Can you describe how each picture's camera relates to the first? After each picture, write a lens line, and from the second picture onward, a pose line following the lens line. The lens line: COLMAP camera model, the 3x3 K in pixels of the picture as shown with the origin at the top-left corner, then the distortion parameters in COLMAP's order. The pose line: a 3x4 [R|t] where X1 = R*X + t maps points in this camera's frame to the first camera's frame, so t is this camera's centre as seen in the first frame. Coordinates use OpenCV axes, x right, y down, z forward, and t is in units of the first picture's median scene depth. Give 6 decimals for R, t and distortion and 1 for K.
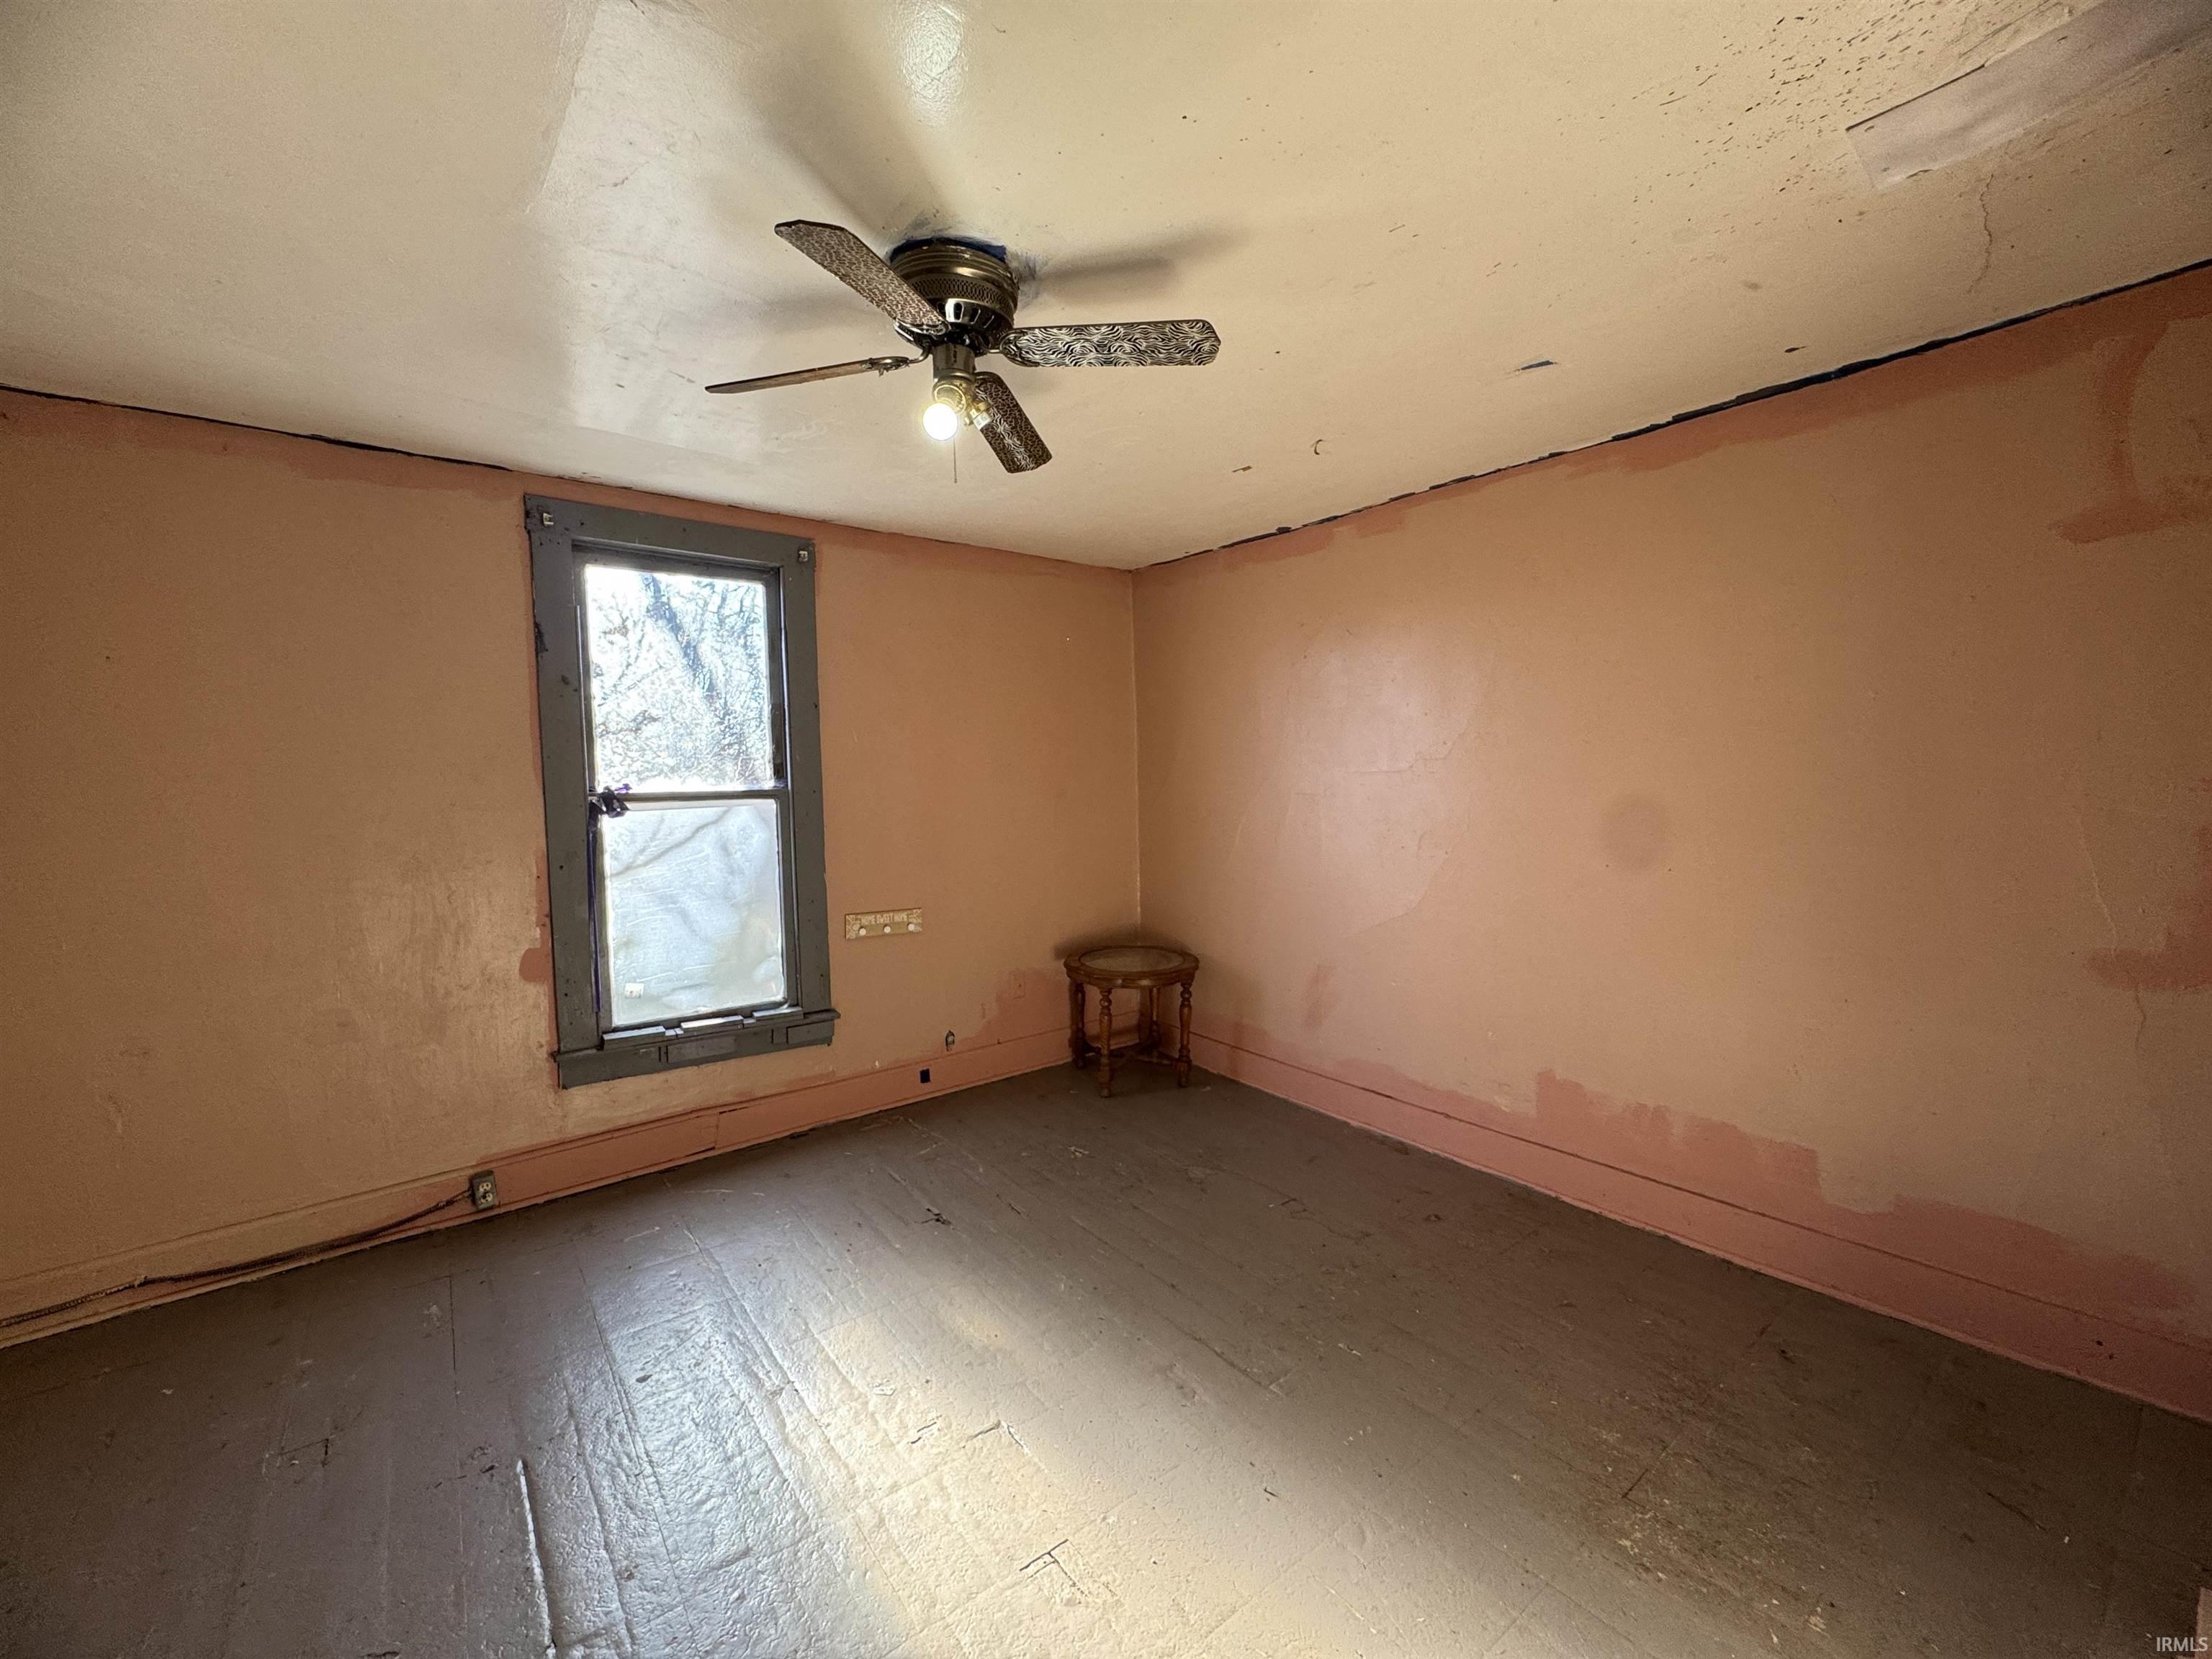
lens RADIAL K [[883.1, 0, 1106.6], [0, 883.1, 823.5], [0, 0, 1]] dist [-0.000420, -0.000306]
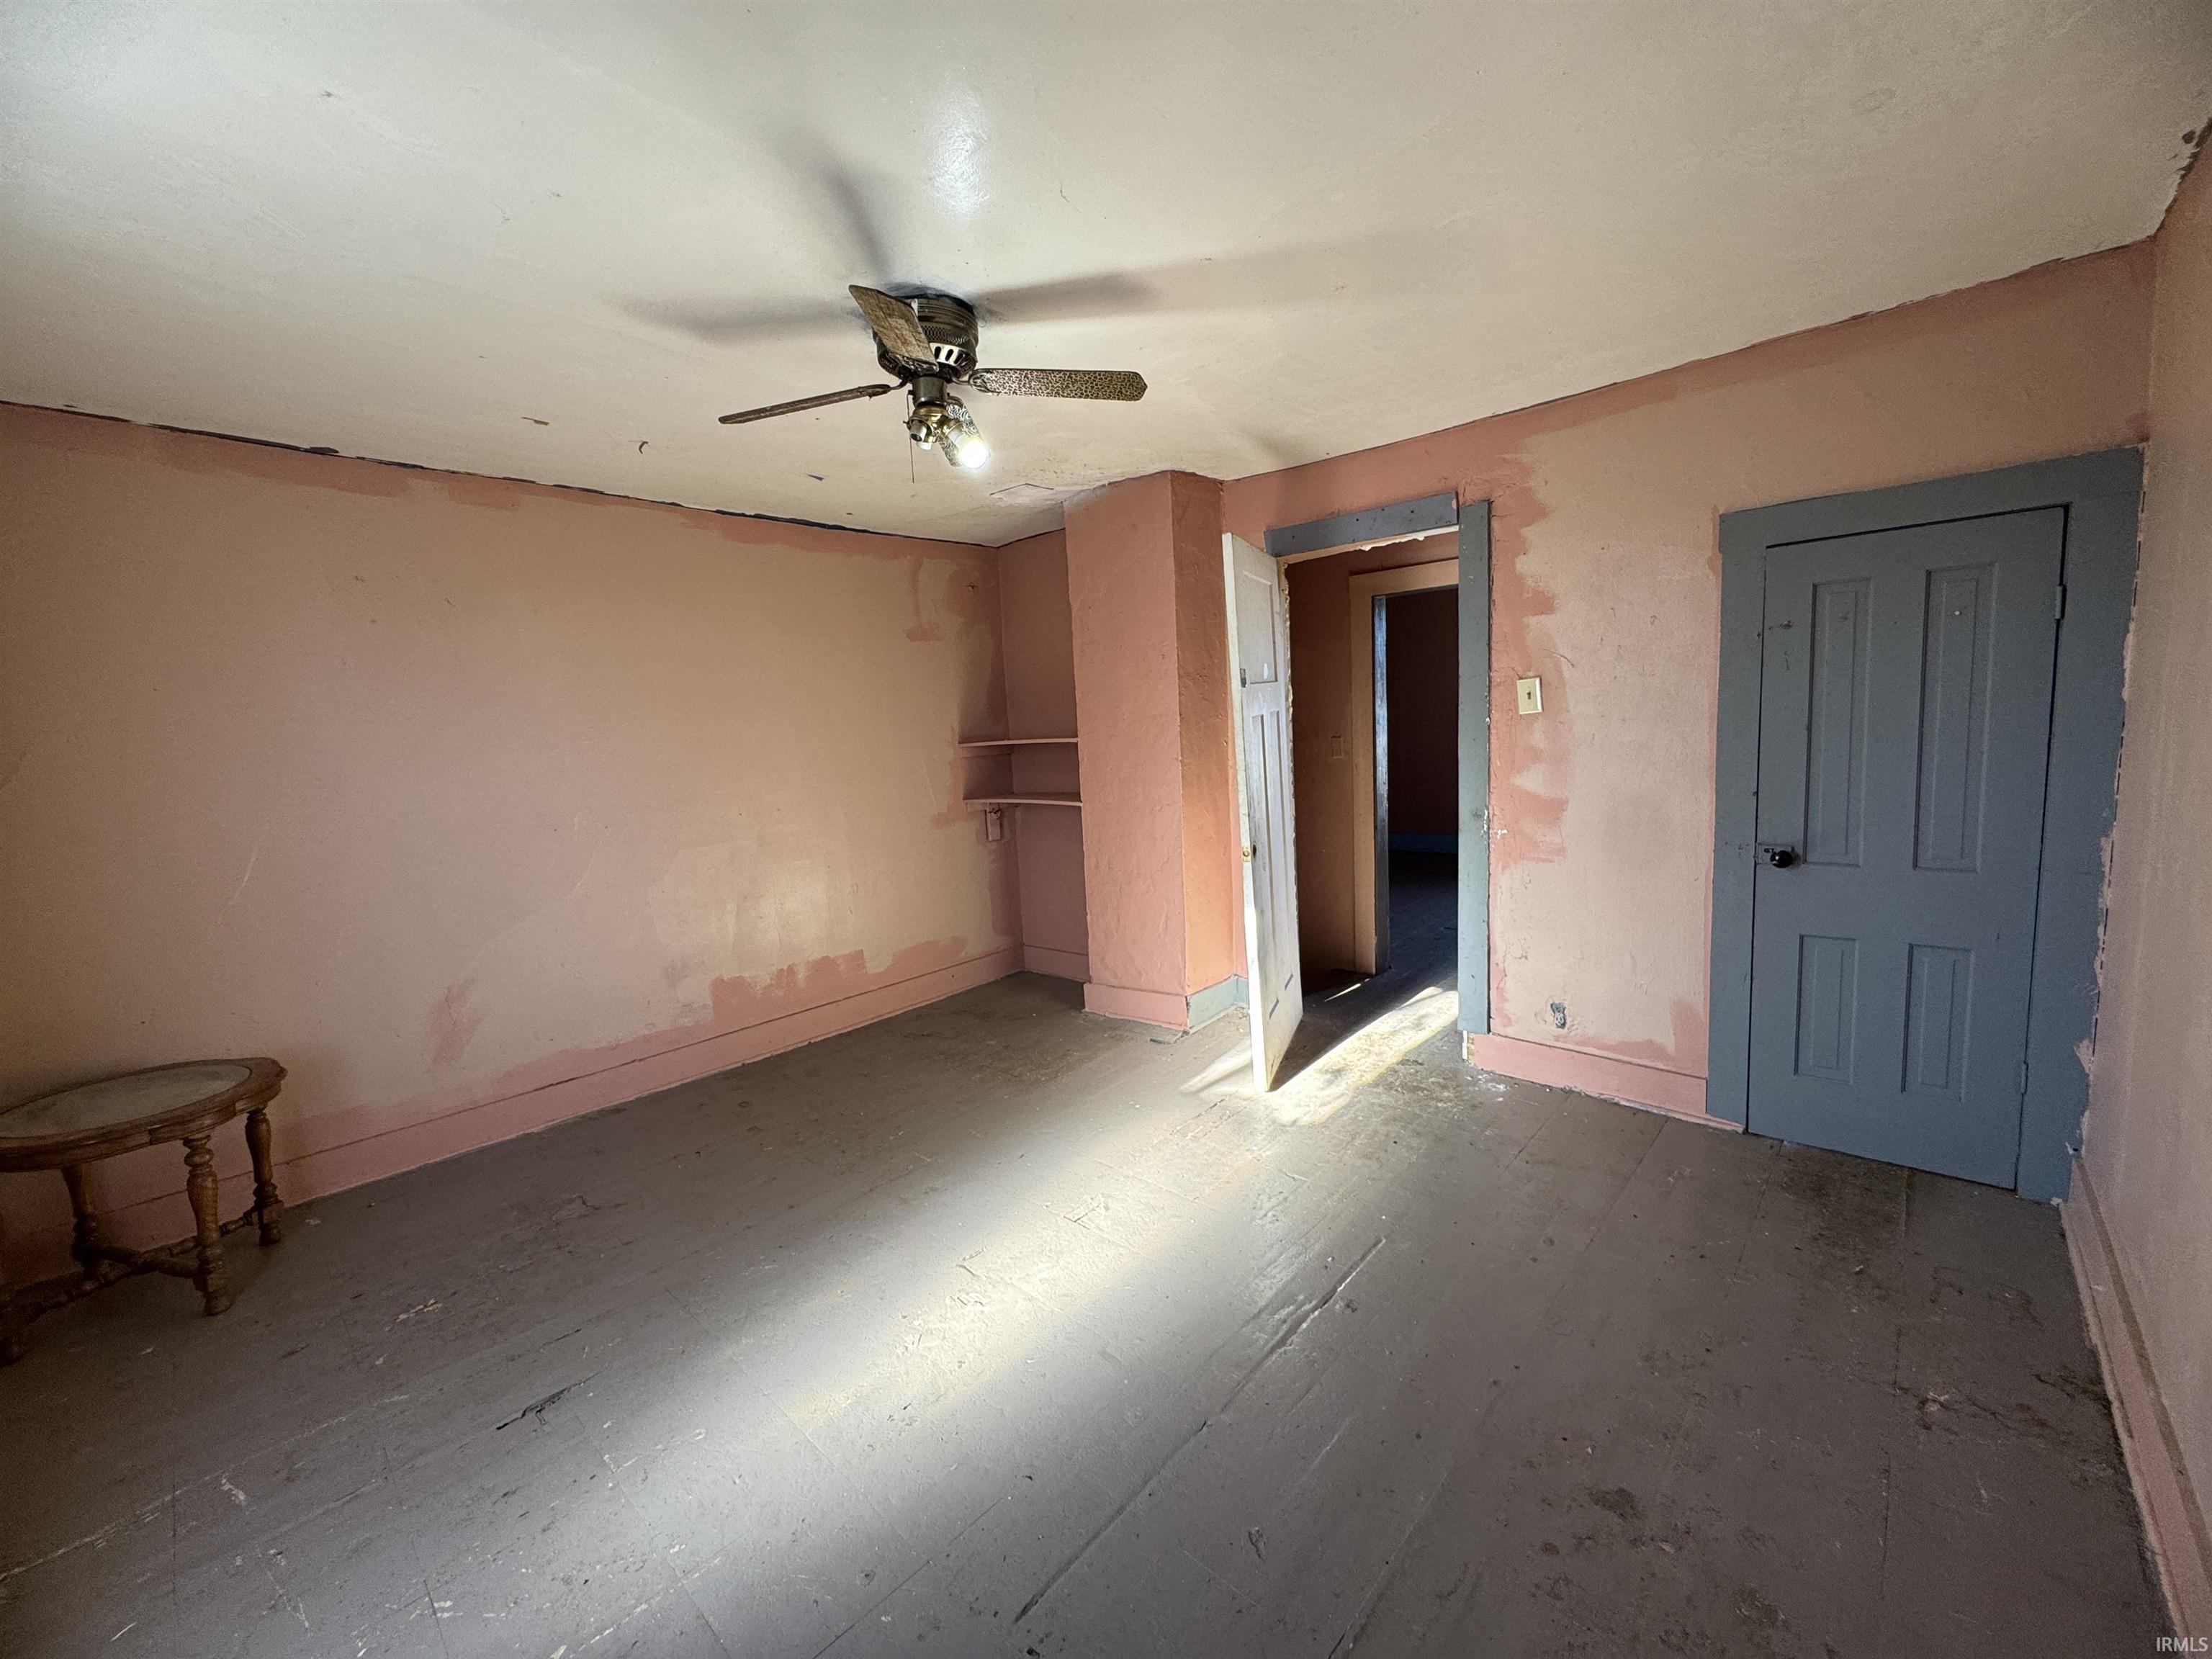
lens RADIAL K [[883.1, 0, 1106.6], [0, 883.1, 823.5], [0, 0, 1]] dist [-0.000420, -0.000306]
pose [[-0.154616, -0.086739, 0.984160, -0.861556], [0.109663, 0.988476, 0.104348, -0.020186], [-0.981870, 0.124060, -0.143322, 0.593547]]
